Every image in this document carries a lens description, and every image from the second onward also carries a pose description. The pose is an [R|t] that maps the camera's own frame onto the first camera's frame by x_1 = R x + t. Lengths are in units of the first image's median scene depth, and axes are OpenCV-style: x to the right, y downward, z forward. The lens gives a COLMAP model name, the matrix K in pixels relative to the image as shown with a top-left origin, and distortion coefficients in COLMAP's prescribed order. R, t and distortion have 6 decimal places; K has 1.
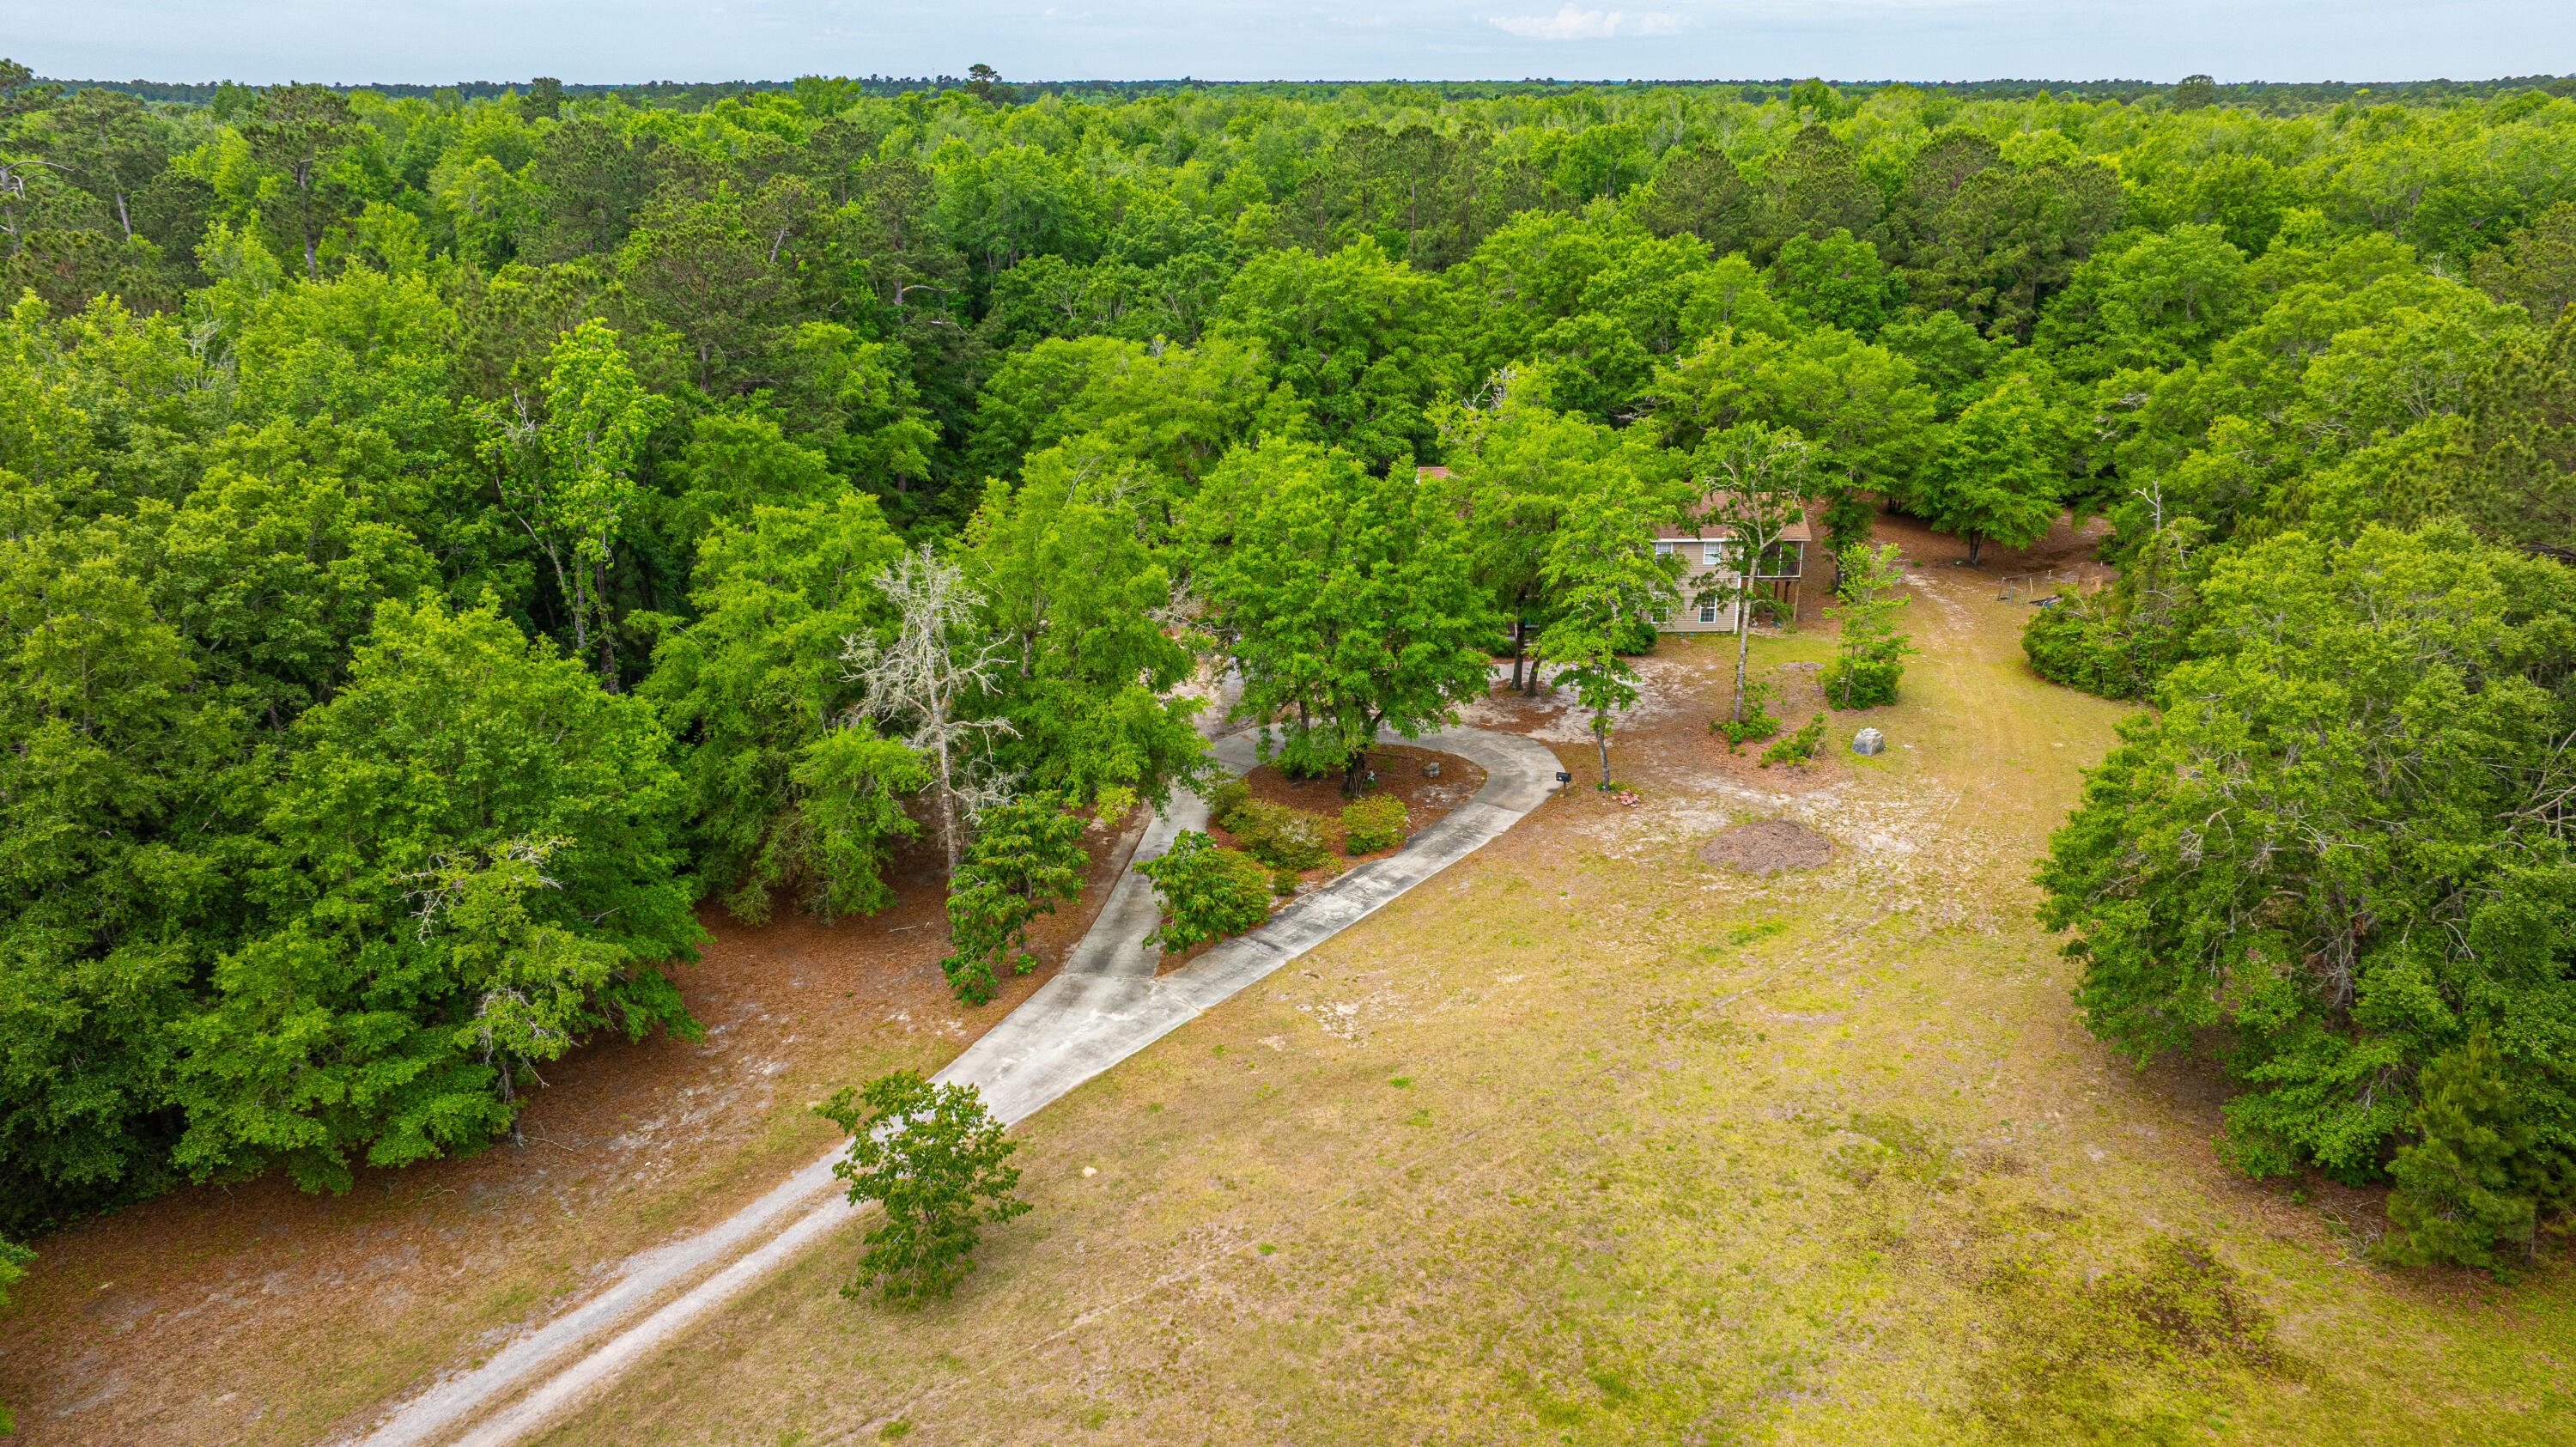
lens RADIAL K [[1818.4, 0, 1288.0], [0, 1818.4, 723.5], [0, 0, 1]] dist [-0.019006, -0.003283]
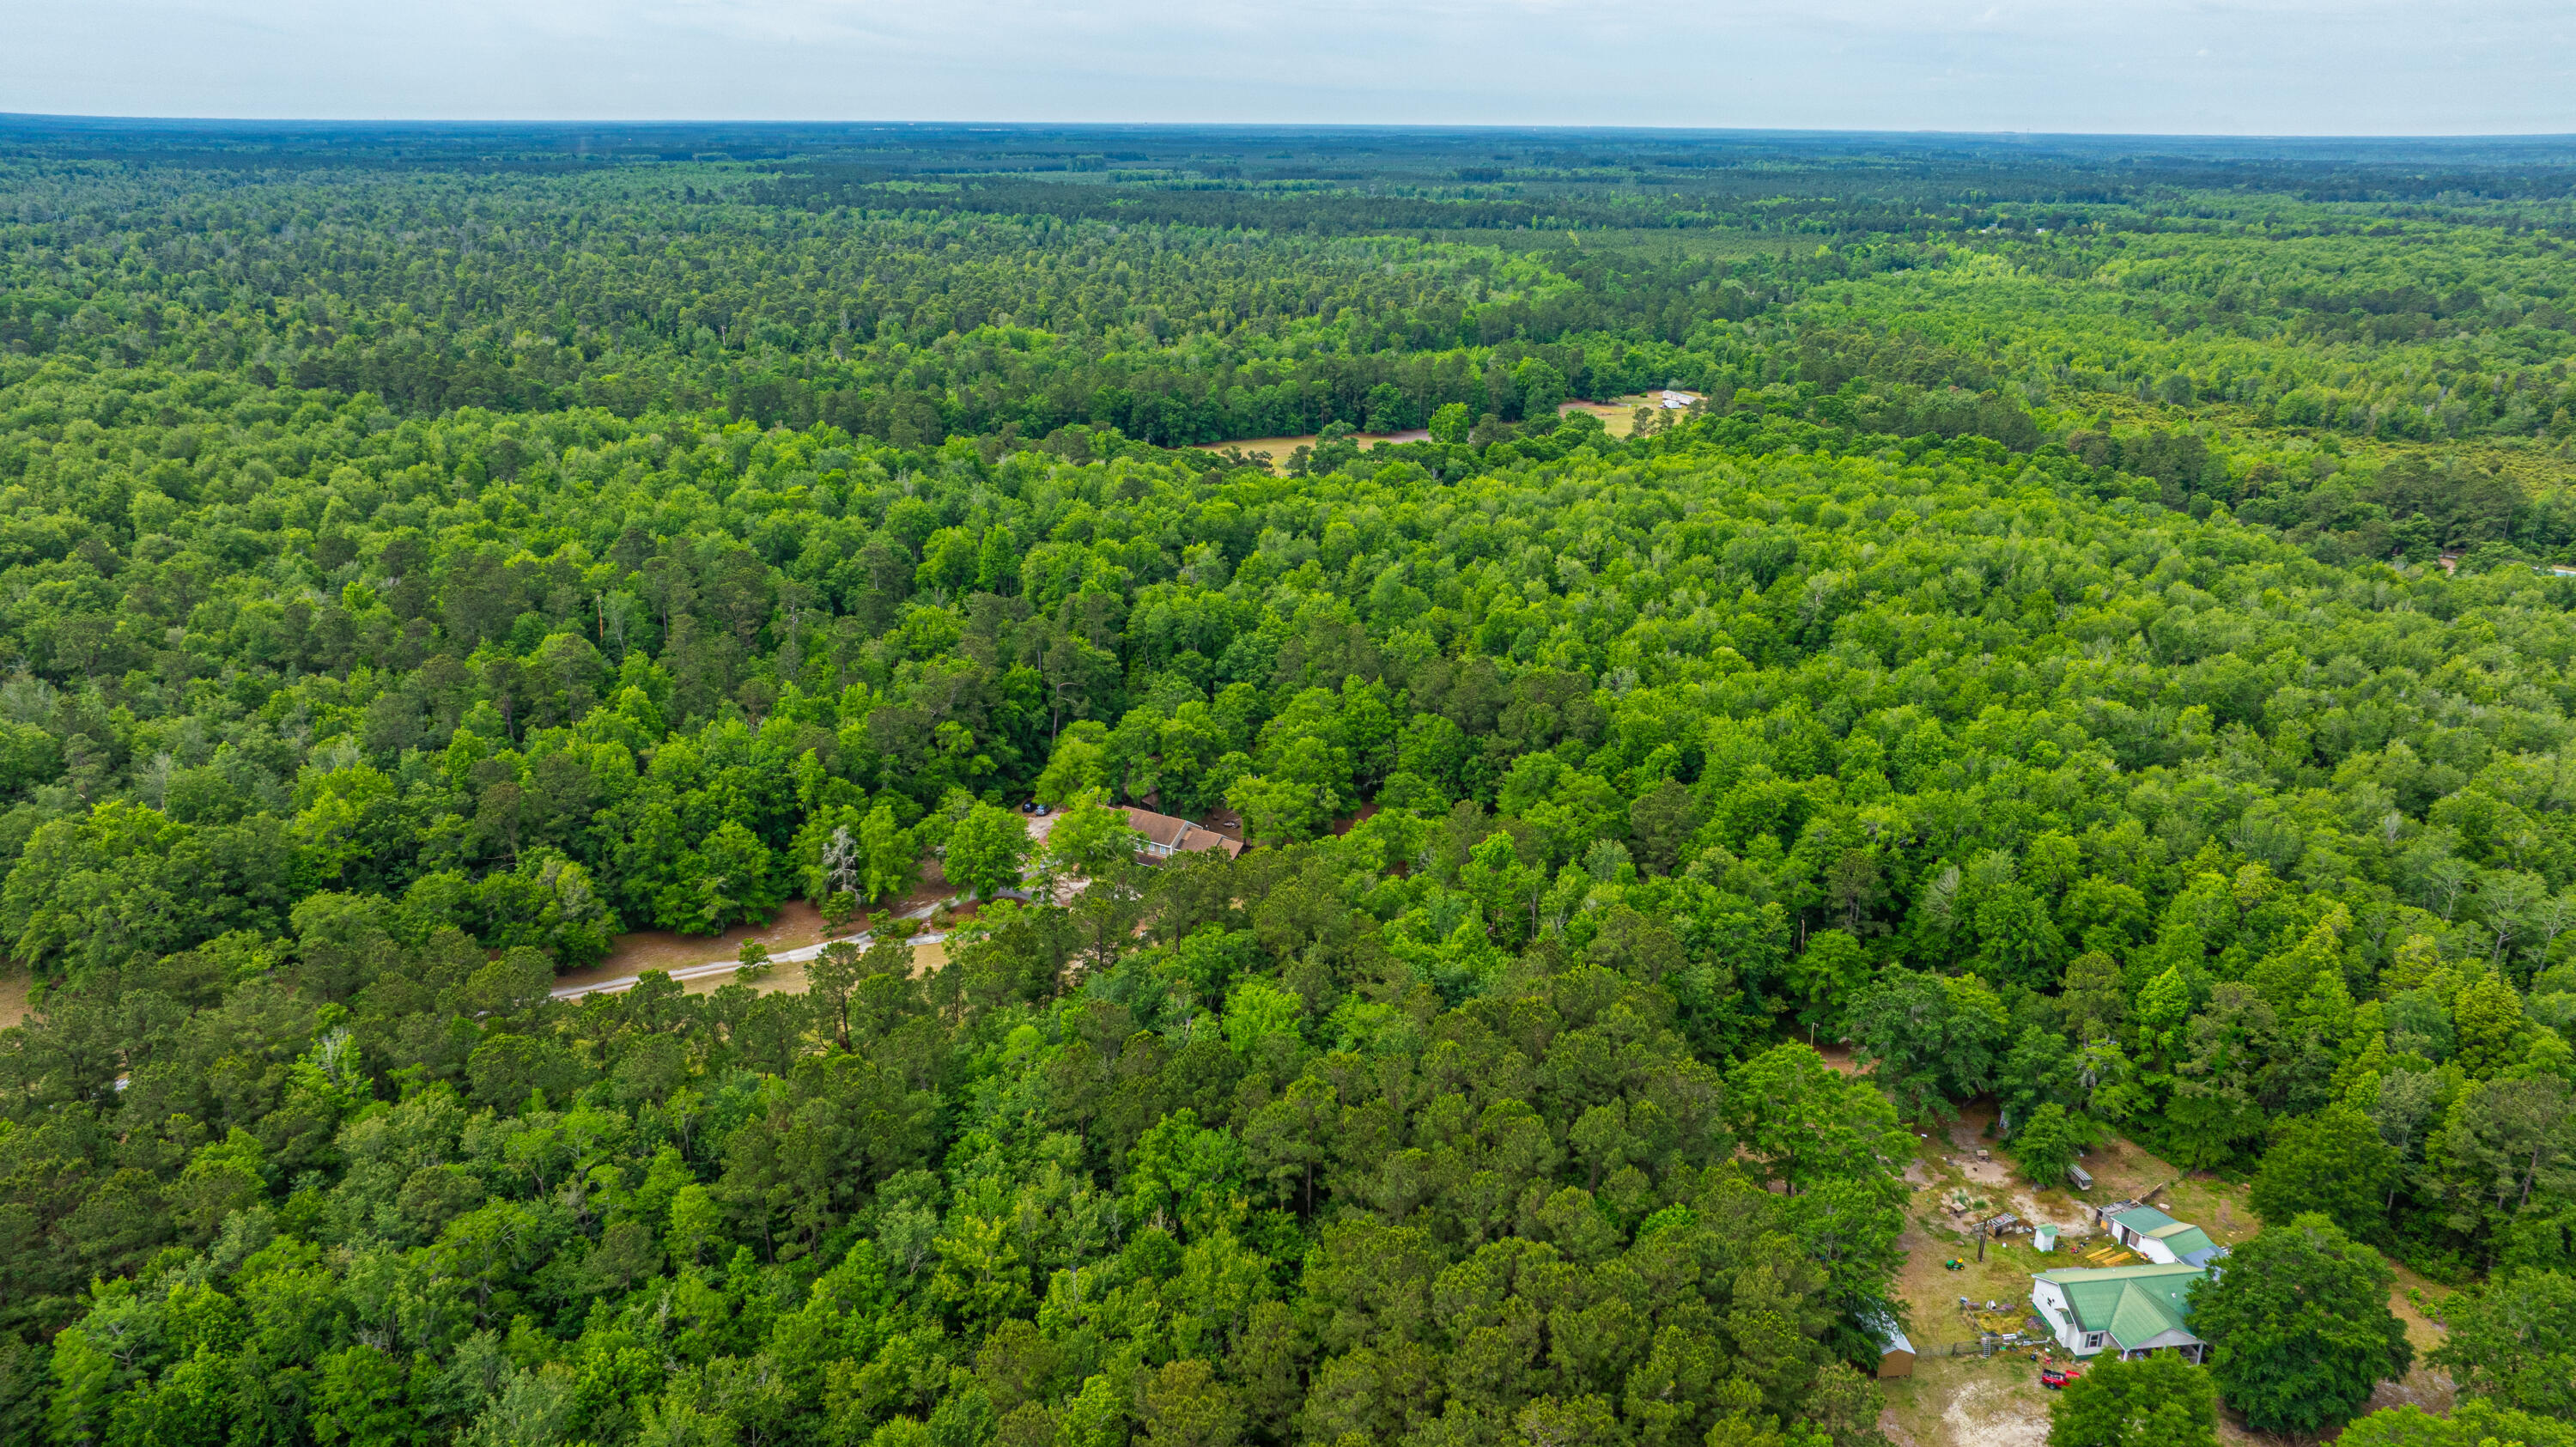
lens RADIAL K [[1824.8, 0, 1296.1], [0, 1824.8, 716.4], [0, 0, 1]] dist [-0.048960, 0.061905]
pose [[0.843346, 0.177876, -0.507077, 2.387409], [-0.187227, 0.981762, 0.033003, -0.588370], [0.503700, 0.067106, 0.861269, -1.803389]]
